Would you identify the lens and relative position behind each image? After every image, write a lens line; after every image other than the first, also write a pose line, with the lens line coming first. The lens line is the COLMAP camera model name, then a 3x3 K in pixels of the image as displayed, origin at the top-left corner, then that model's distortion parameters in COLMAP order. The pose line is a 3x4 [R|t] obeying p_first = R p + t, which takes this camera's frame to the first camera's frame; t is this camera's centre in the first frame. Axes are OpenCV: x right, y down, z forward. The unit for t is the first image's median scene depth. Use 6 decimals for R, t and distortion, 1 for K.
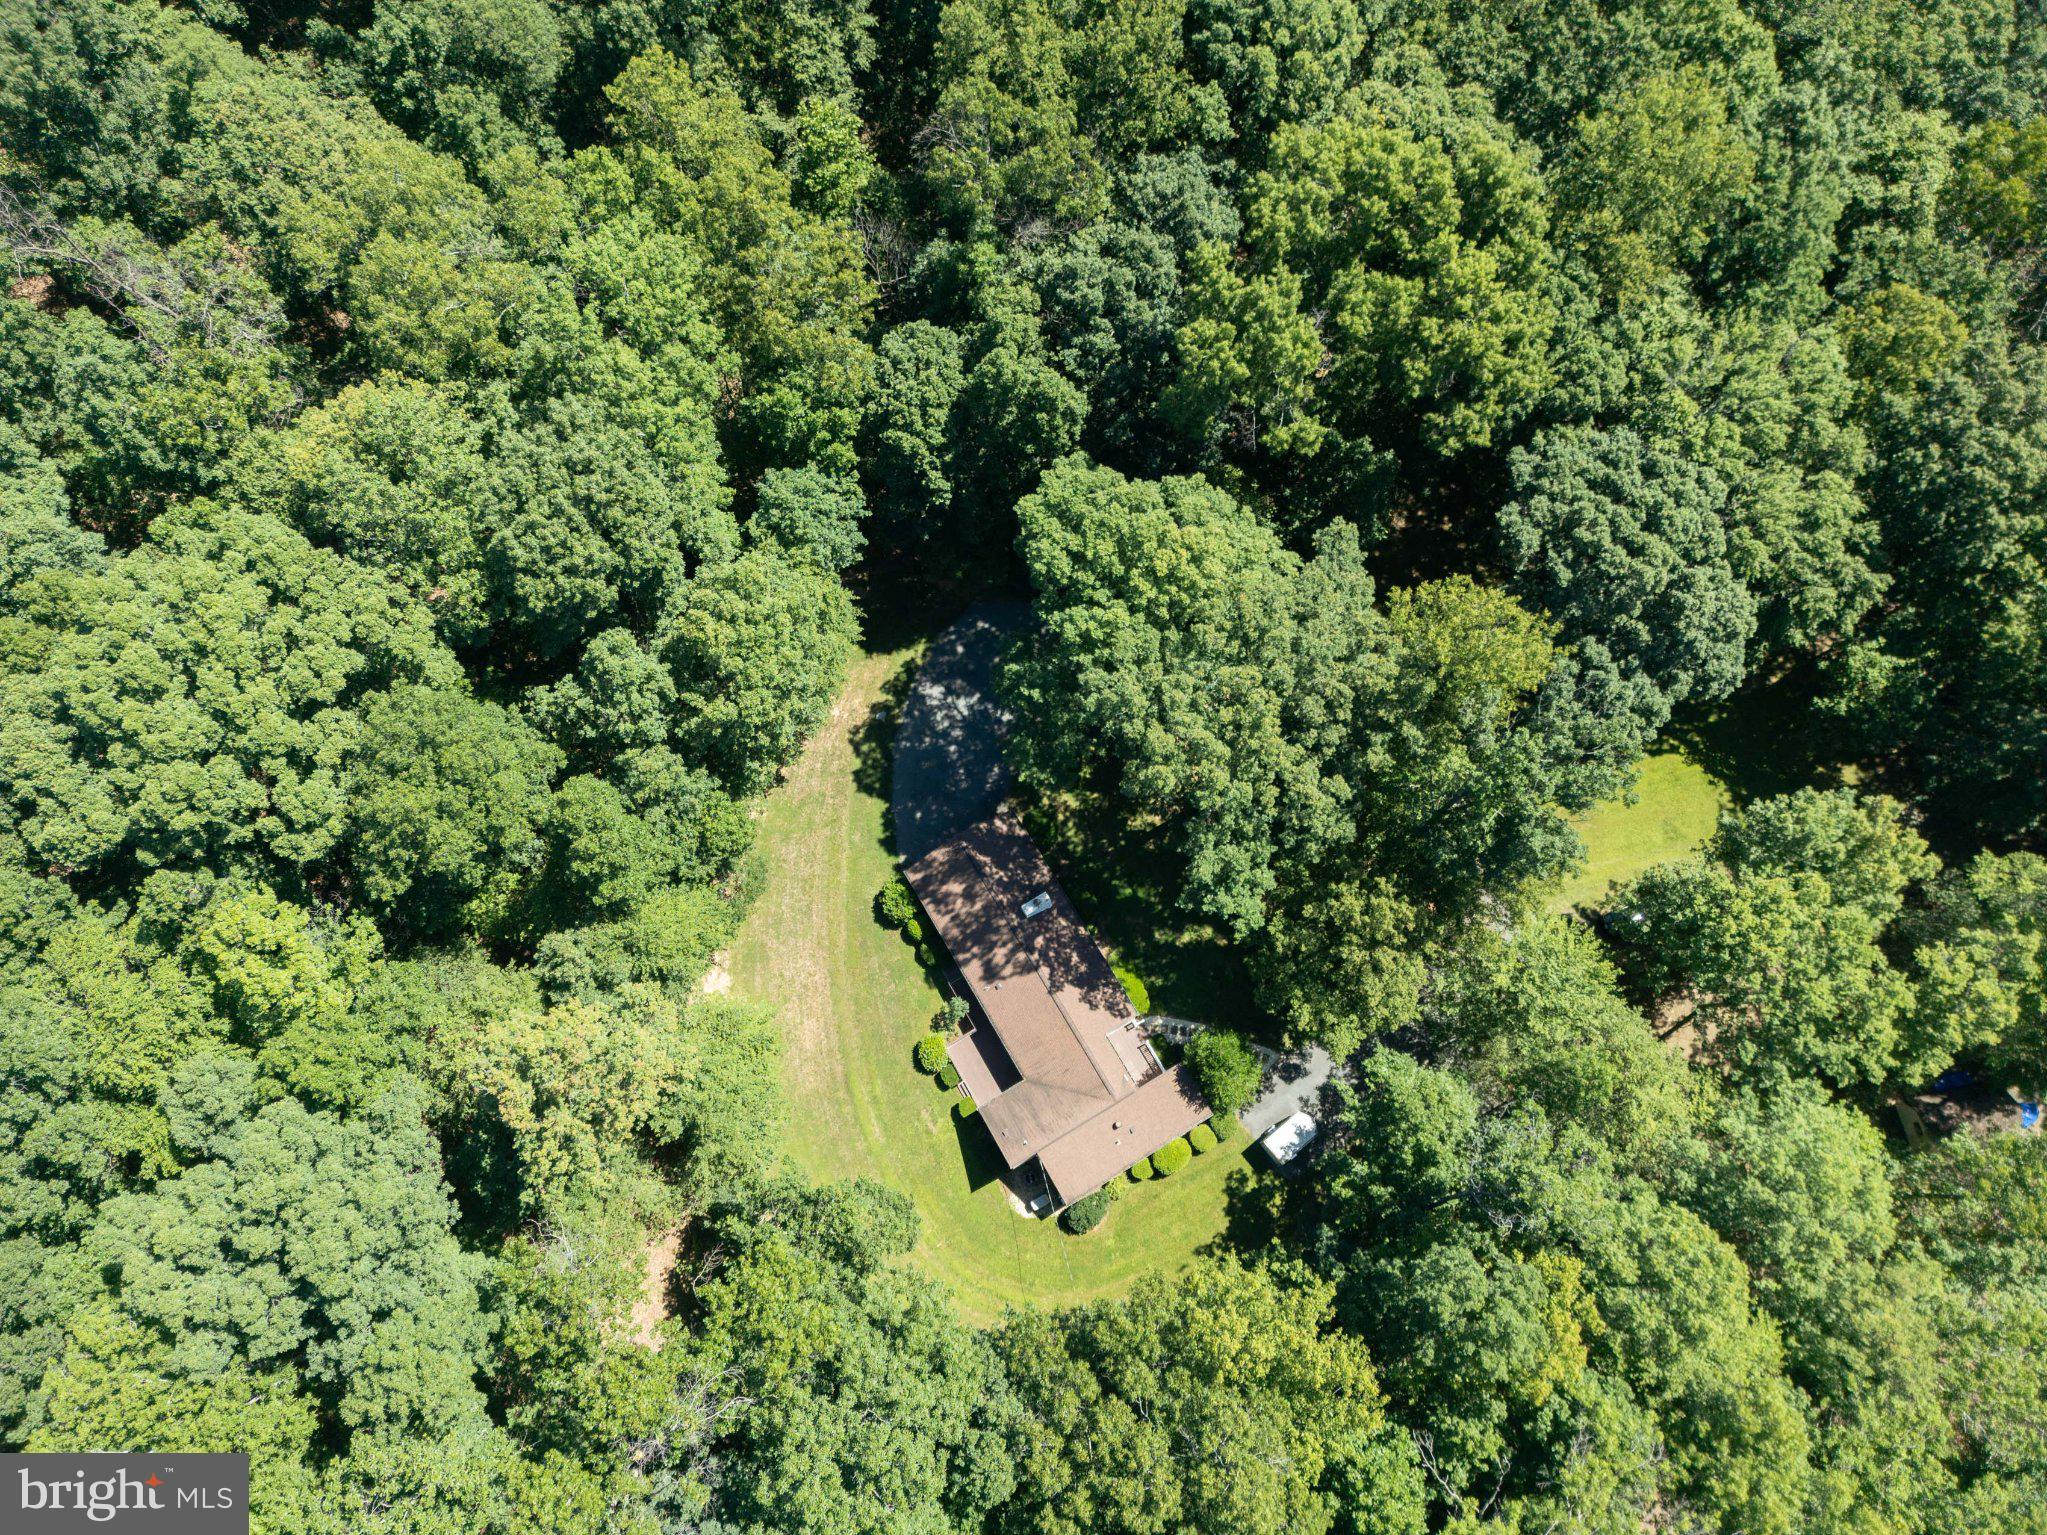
lens RADIAL K [[1447.0, 0, 1042.8], [0, 1447.0, 754.3], [0, 0, 1]] dist [0.049489, 0.005207]
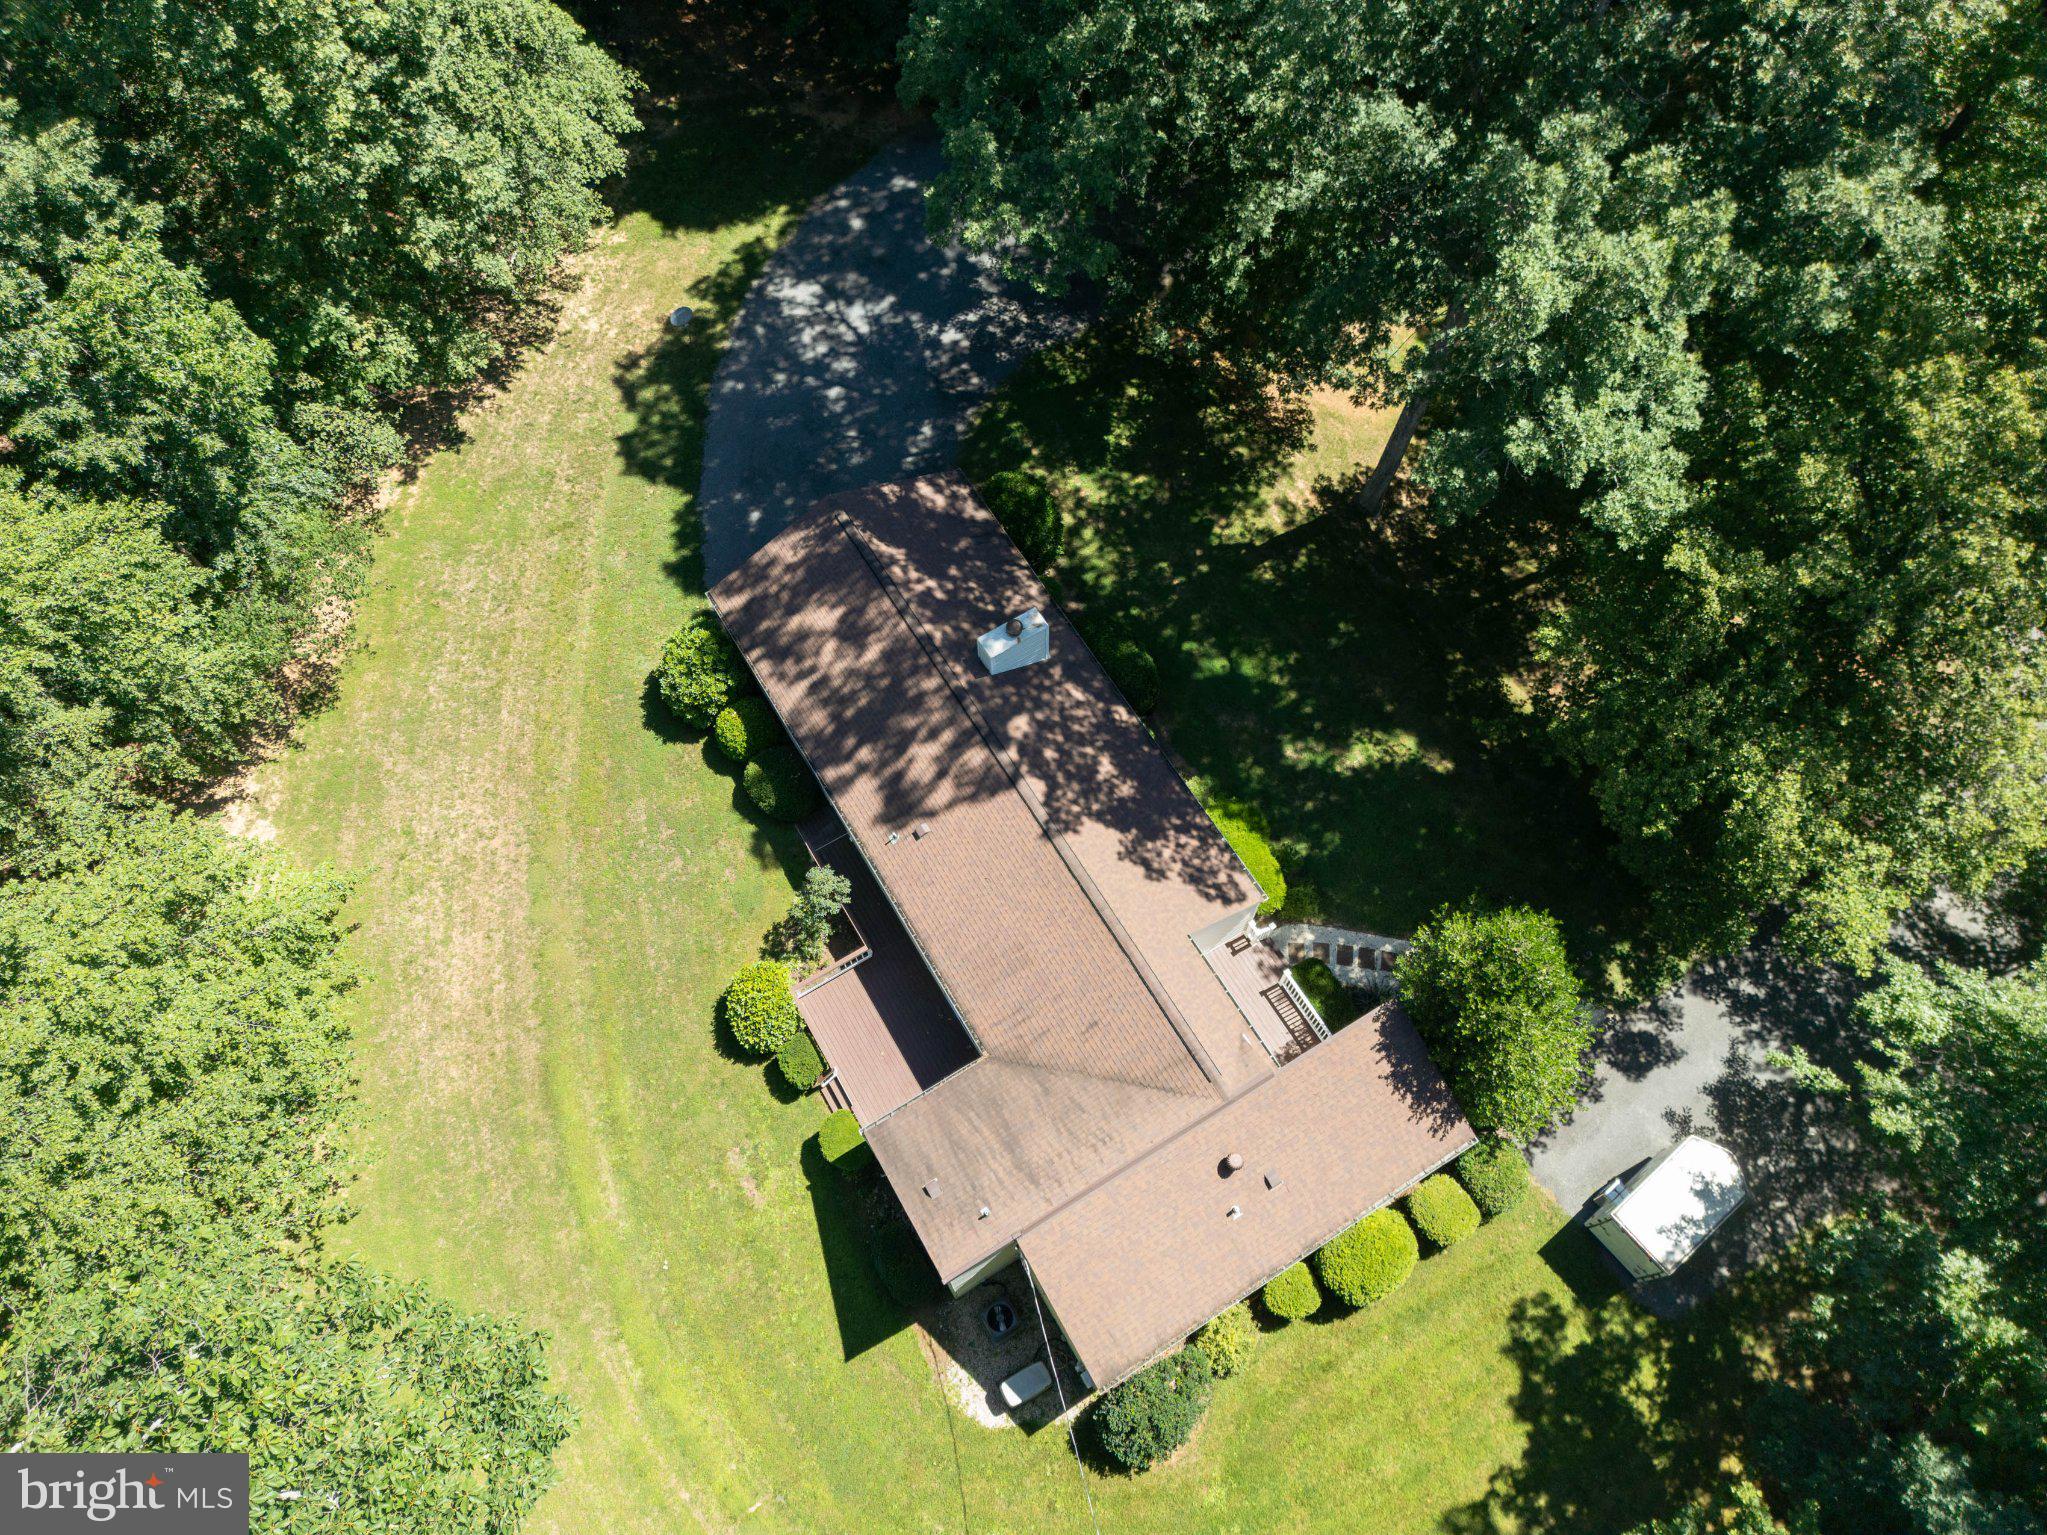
lens RADIAL K [[1447.0, 0, 1040.3], [0, 1447.0, 779.8], [0, 0, 1]] dist [0.049489, 0.005207]
pose [[0.999950, -0.007935, 0.006166, 0.000723], [0.008592, 0.993307, -0.115183, 0.189491], [-0.005211, 0.115230, 0.993325, 0.585592]]
